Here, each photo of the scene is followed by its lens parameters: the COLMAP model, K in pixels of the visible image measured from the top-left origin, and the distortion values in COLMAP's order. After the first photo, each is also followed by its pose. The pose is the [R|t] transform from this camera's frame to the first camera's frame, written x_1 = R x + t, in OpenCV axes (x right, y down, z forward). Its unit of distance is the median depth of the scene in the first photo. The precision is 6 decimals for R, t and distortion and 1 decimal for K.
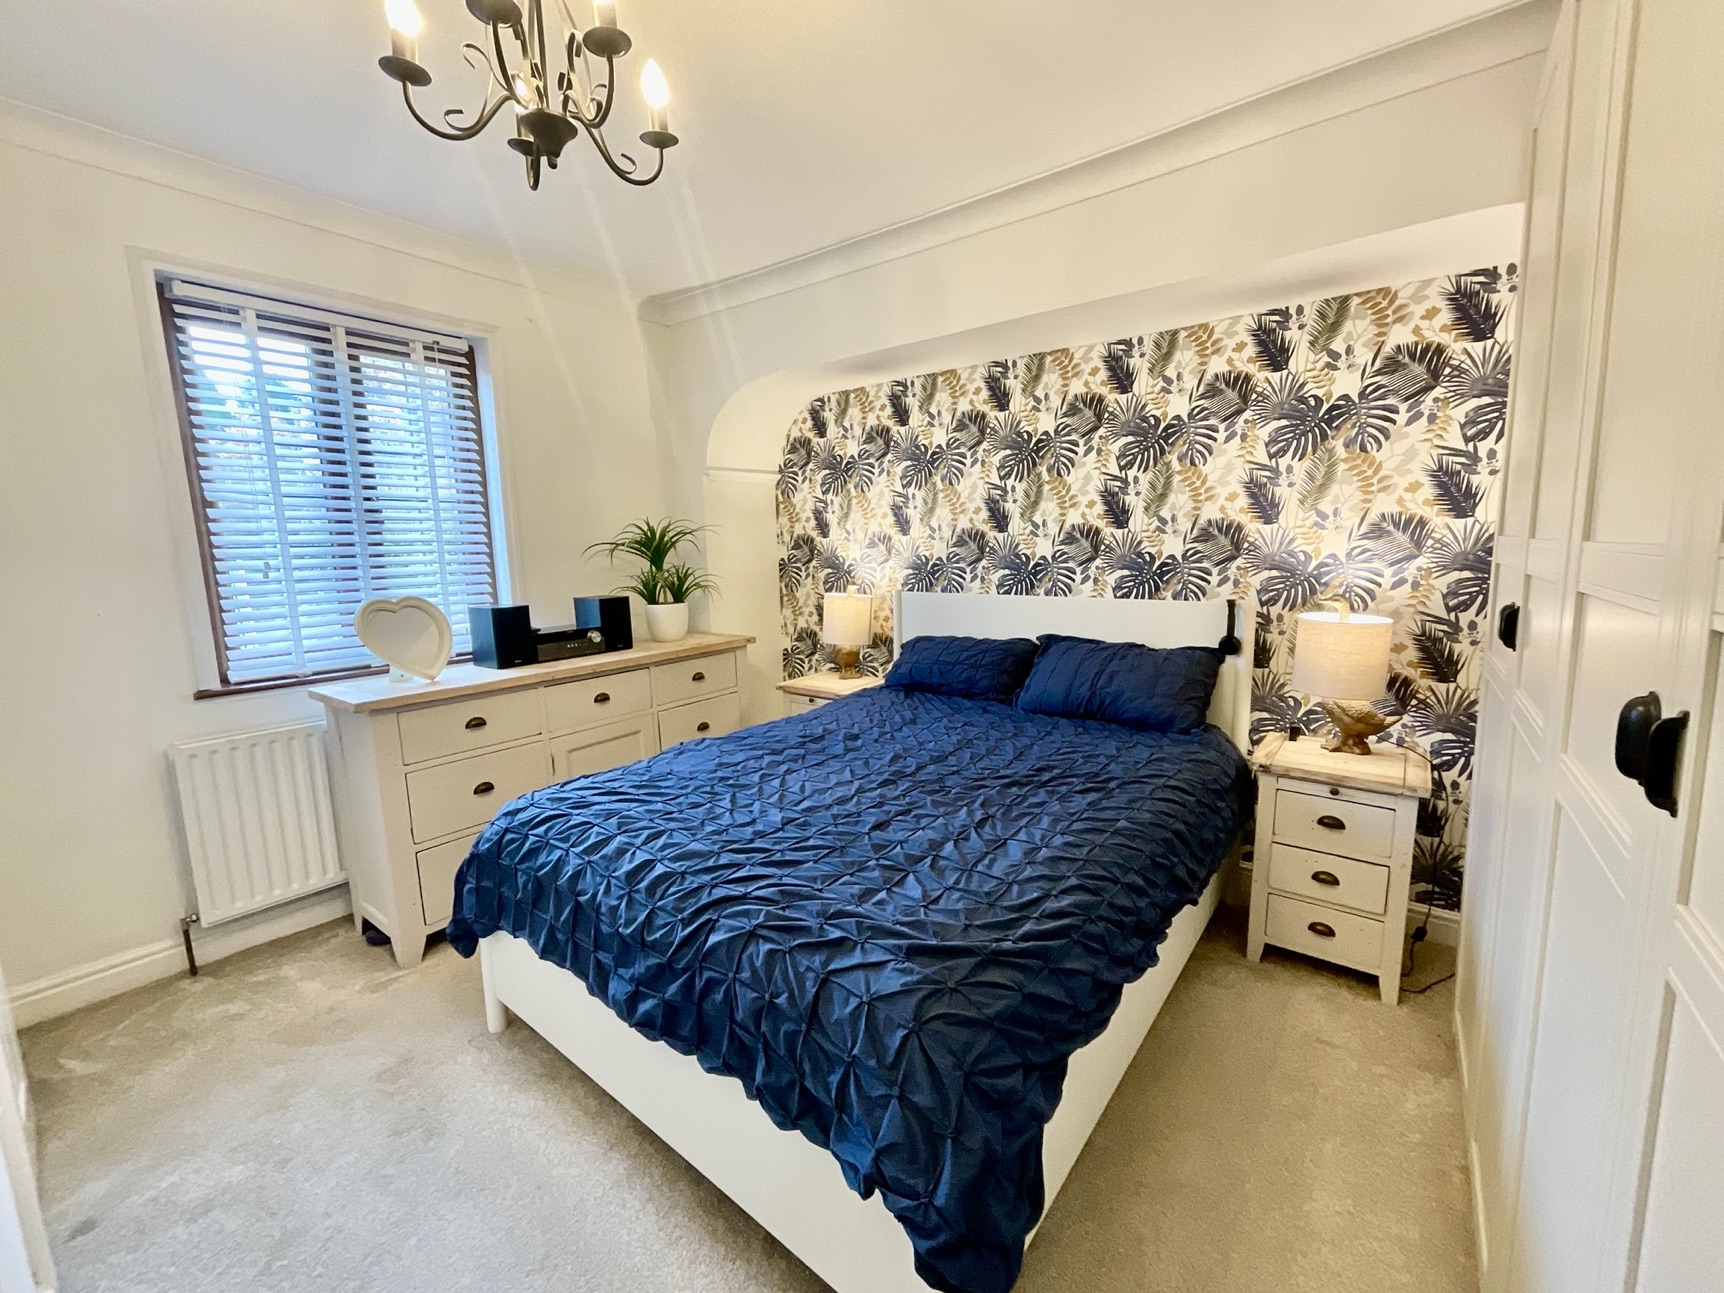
lens RADIAL K [[680.6, 0, 867.7], [0, 680.6, 620.3], [0, 0, 1]] dist [-0.002834, -0.000074]
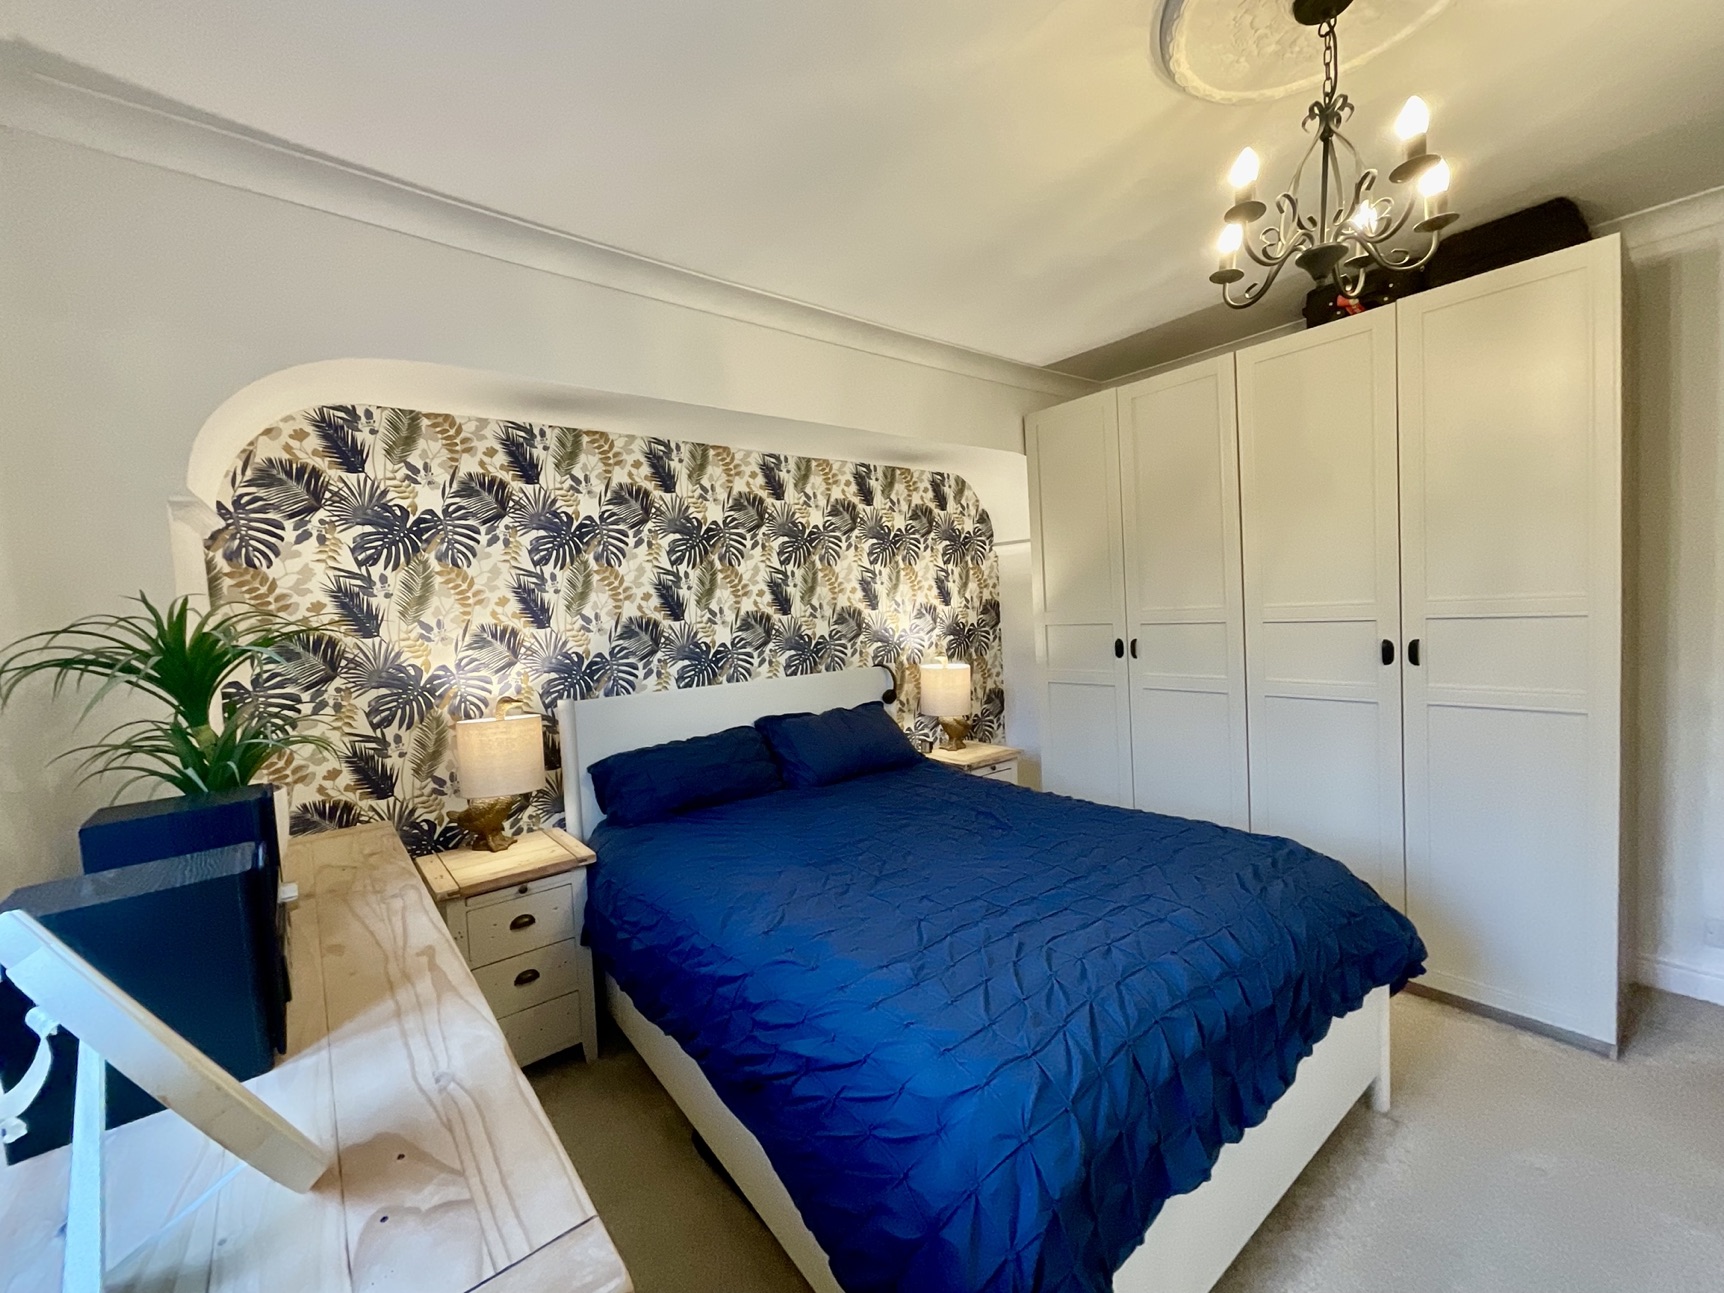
lens RADIAL K [[721.3, 0, 874.7], [0, 721.3, 649.6], [0, 0, 1]] dist [0.000119, 0.000324]
pose [[0.234903, -0.034702, 0.971399, -0.702480], [0.165649, 0.986173, -0.004827, -0.042185], [-0.957800, 0.162046, 0.237403, 0.524323]]
